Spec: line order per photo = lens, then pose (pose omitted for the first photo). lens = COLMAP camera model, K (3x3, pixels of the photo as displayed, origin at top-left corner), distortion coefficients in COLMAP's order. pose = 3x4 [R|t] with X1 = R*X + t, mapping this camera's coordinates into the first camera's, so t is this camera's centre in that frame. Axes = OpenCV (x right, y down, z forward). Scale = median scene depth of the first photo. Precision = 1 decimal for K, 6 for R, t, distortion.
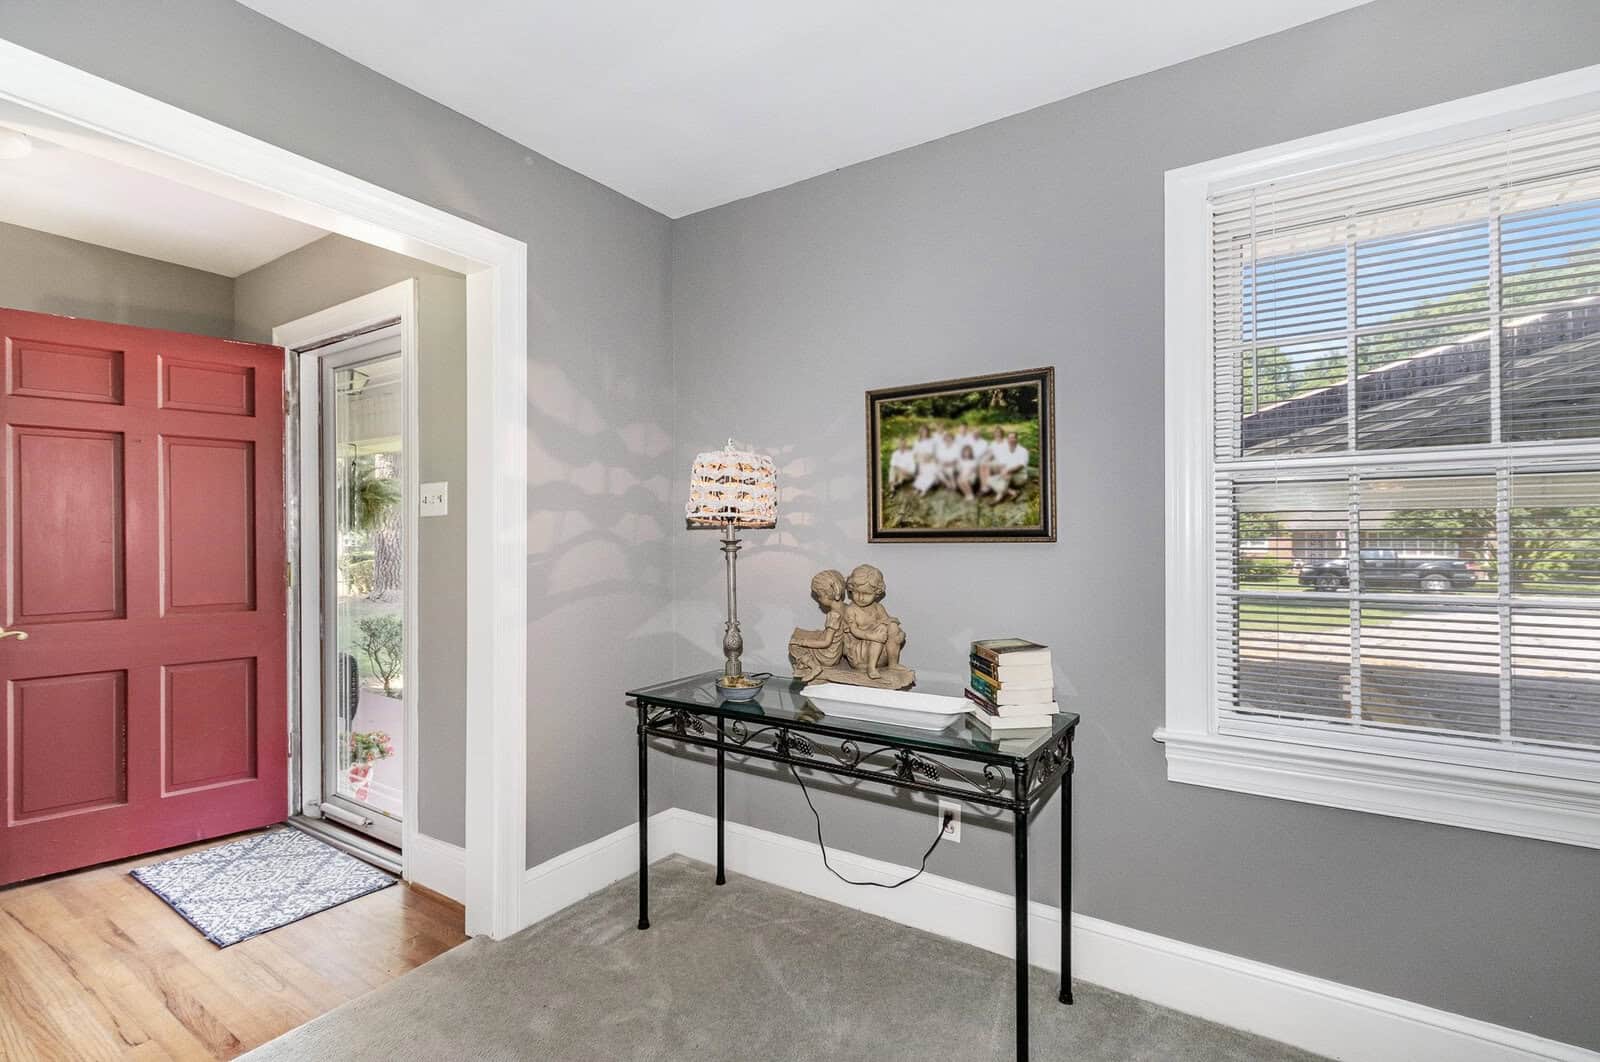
lens RADIAL K [[740.0, 0, 803.1], [0, 740.0, 537.8], [0, 0, 1]] dist [0.001023, -0.002182]
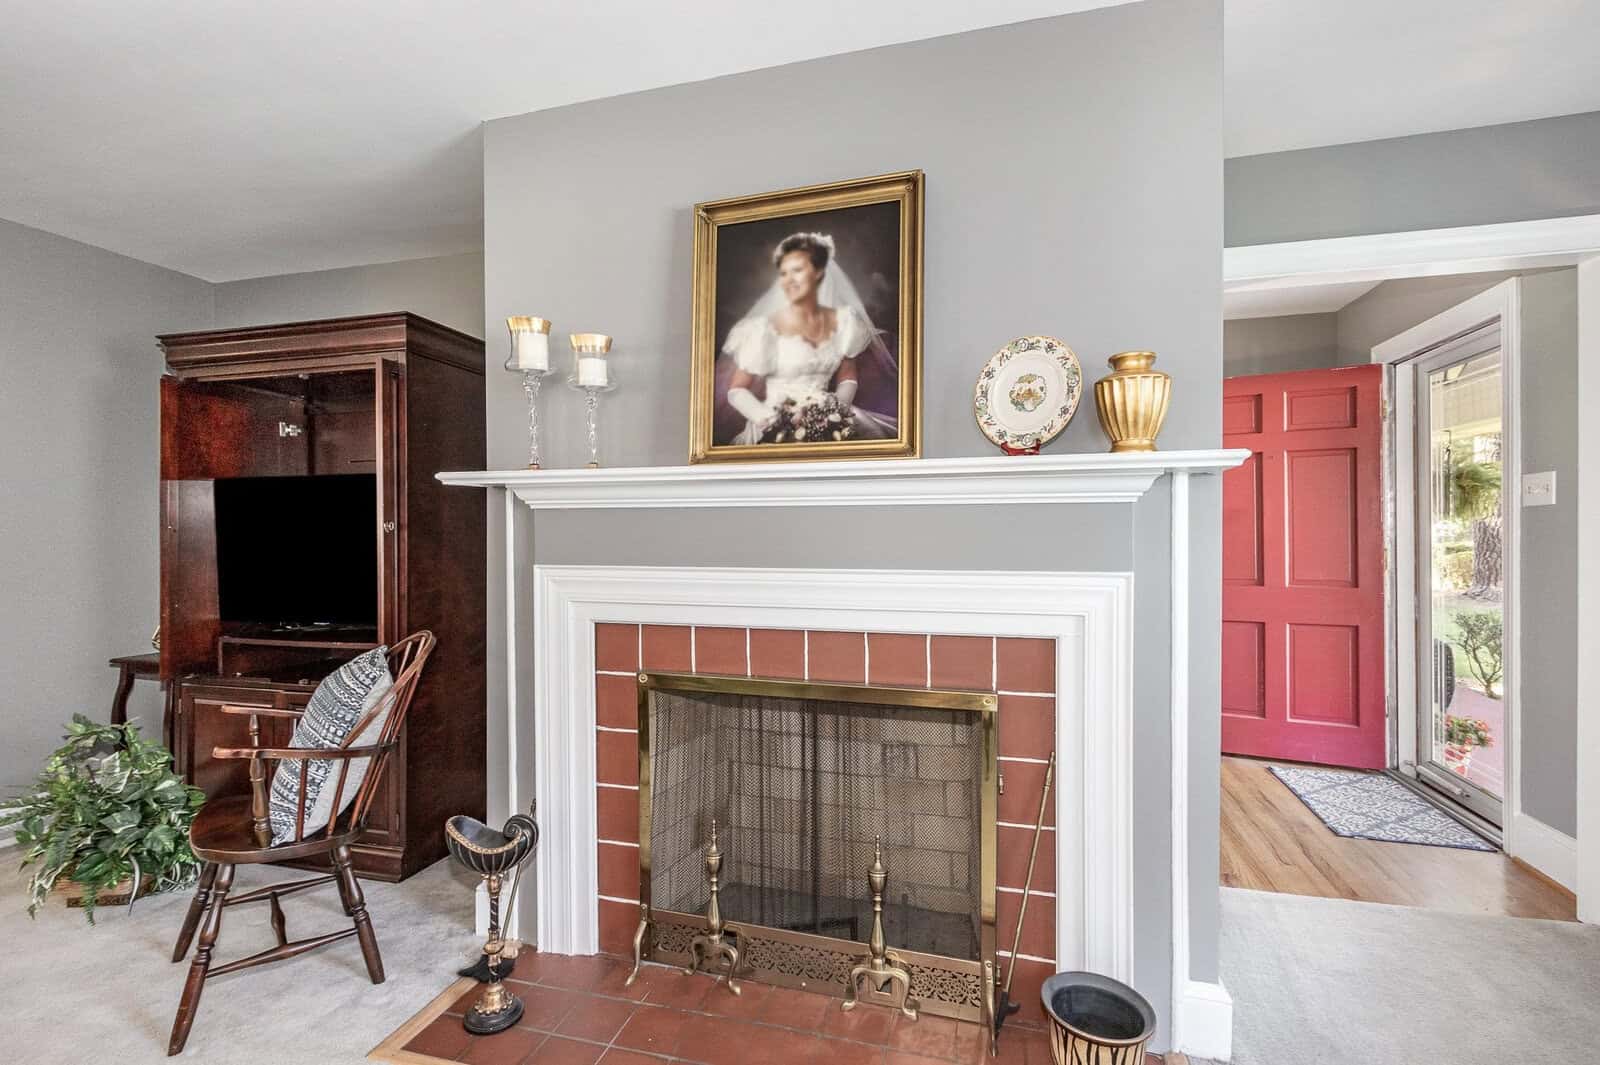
lens RADIAL K [[740.0, 0, 803.0], [0, 740.0, 531.5], [0, 0, 1]] dist [0.001023, -0.002182]
pose [[0.304037, 0.001852, -0.952659, 0.135181], [0.004031, 0.999987, 0.003230, -0.001087], [0.952652, -0.004823, 0.304025, -0.229555]]
